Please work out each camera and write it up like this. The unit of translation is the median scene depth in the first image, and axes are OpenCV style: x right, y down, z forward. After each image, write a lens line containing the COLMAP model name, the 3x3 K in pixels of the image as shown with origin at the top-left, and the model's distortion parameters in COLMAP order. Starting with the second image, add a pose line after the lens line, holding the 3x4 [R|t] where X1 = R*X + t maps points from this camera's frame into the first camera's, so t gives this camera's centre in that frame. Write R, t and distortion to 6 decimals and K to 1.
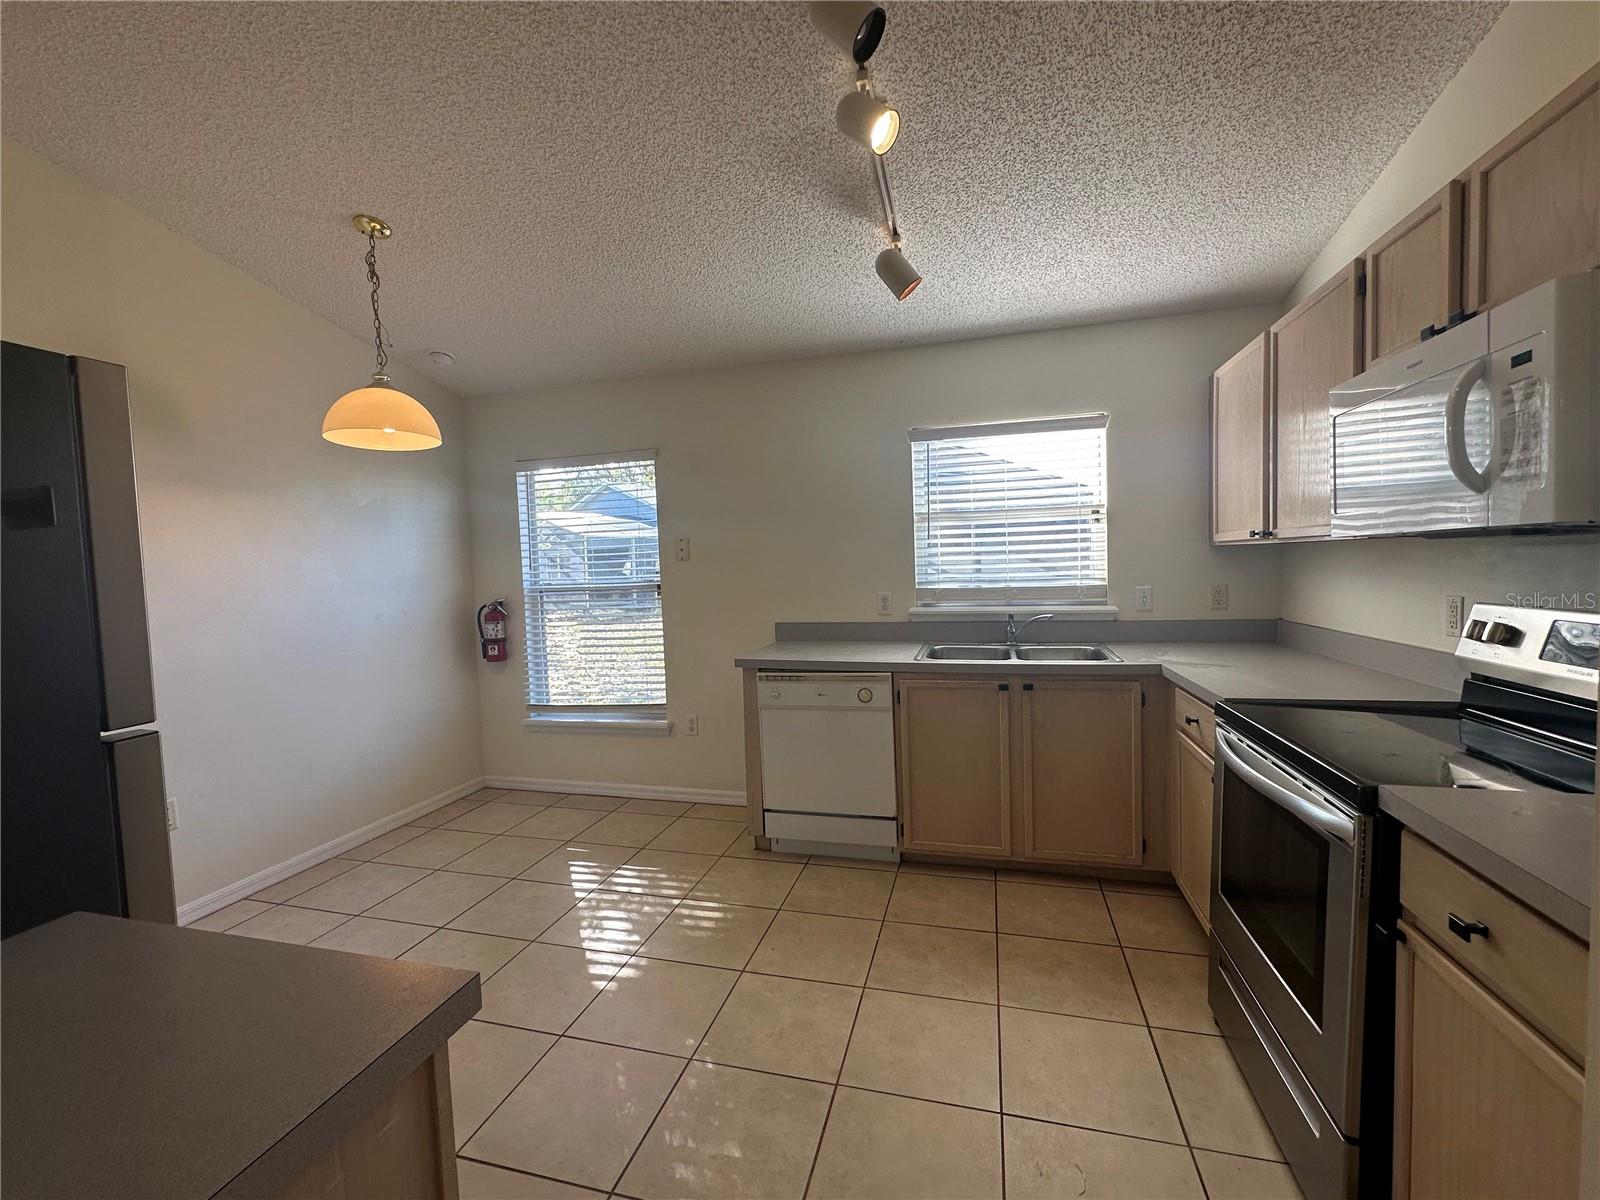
lens RADIAL K [[638.9, 0, 800.0], [0, 638.9, 600.0], [0, 0, 1]] dist [-0.004143, 0.000206]
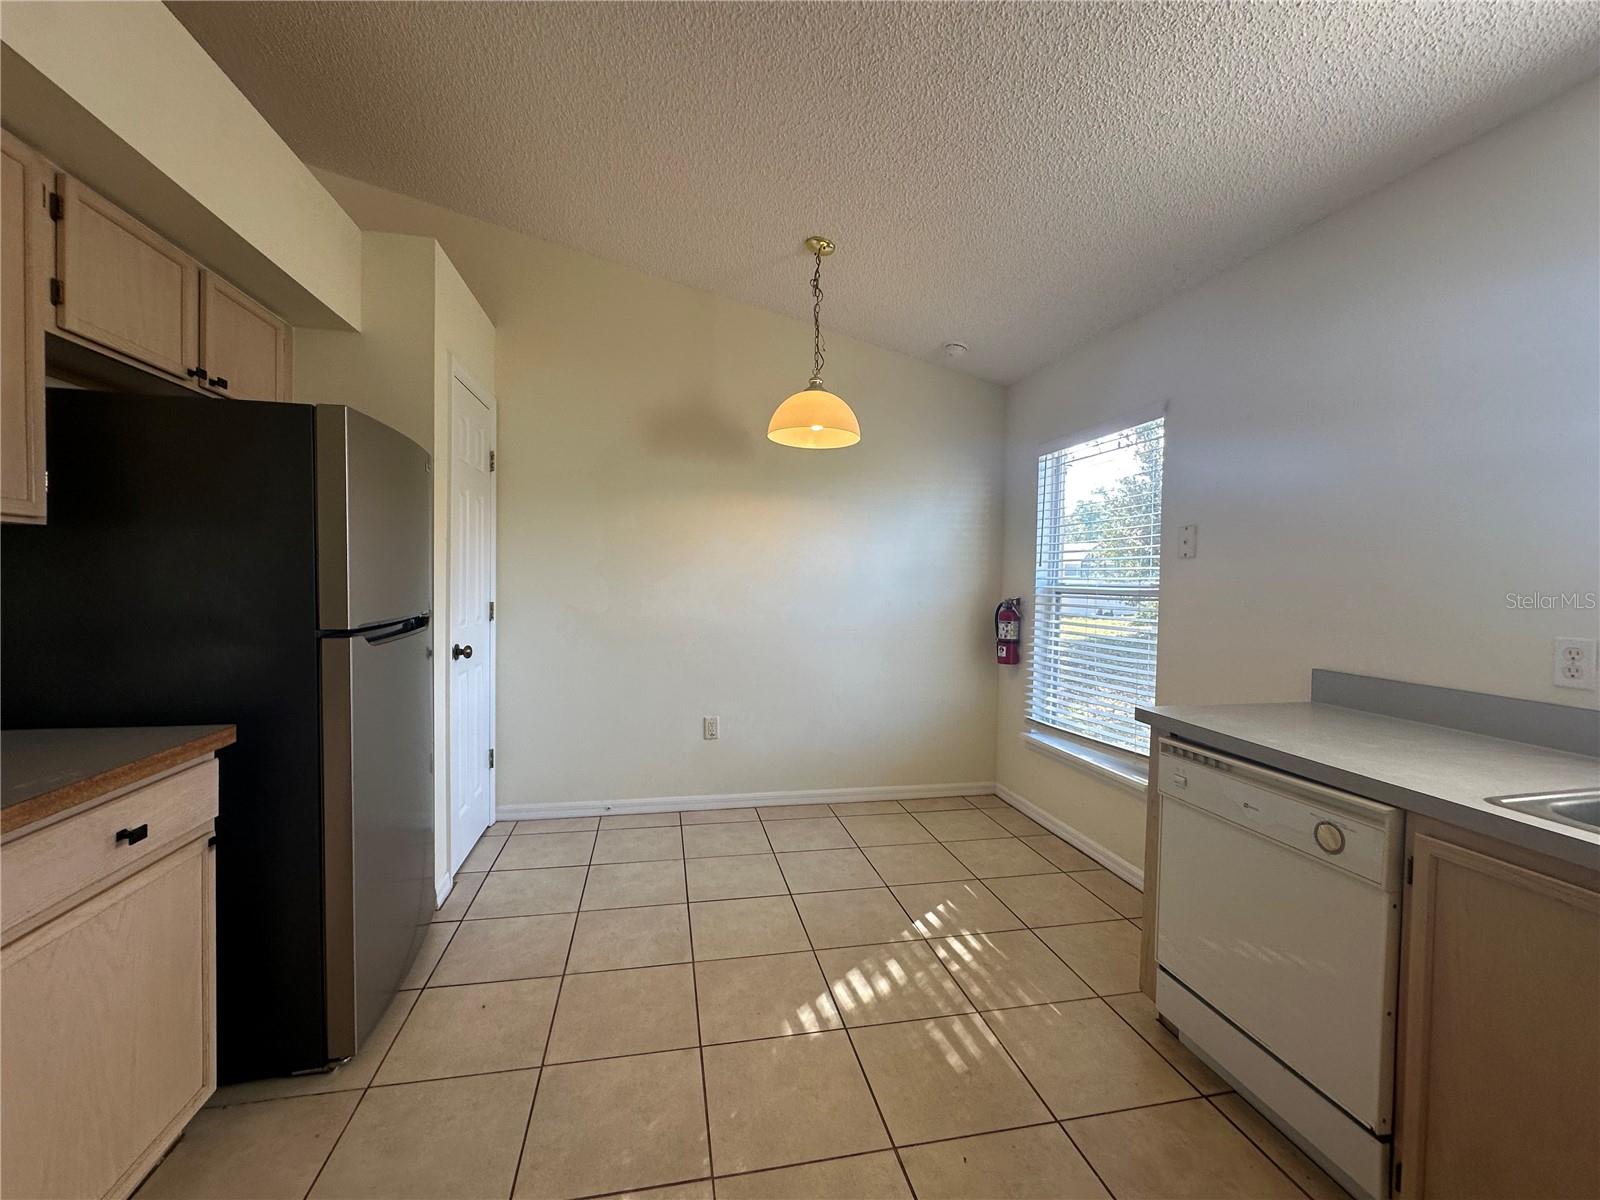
lens RADIAL K [[661.1, 0, 800.0], [0, 661.1, 600.0], [0, 0, 1]] dist [-0.001296, 0.000231]
pose [[0.487876, 0.073839, -0.869784, 0.229862], [-0.083412, 0.995800, 0.037749, -0.008709], [0.868919, 0.054133, 0.491986, 0.286405]]
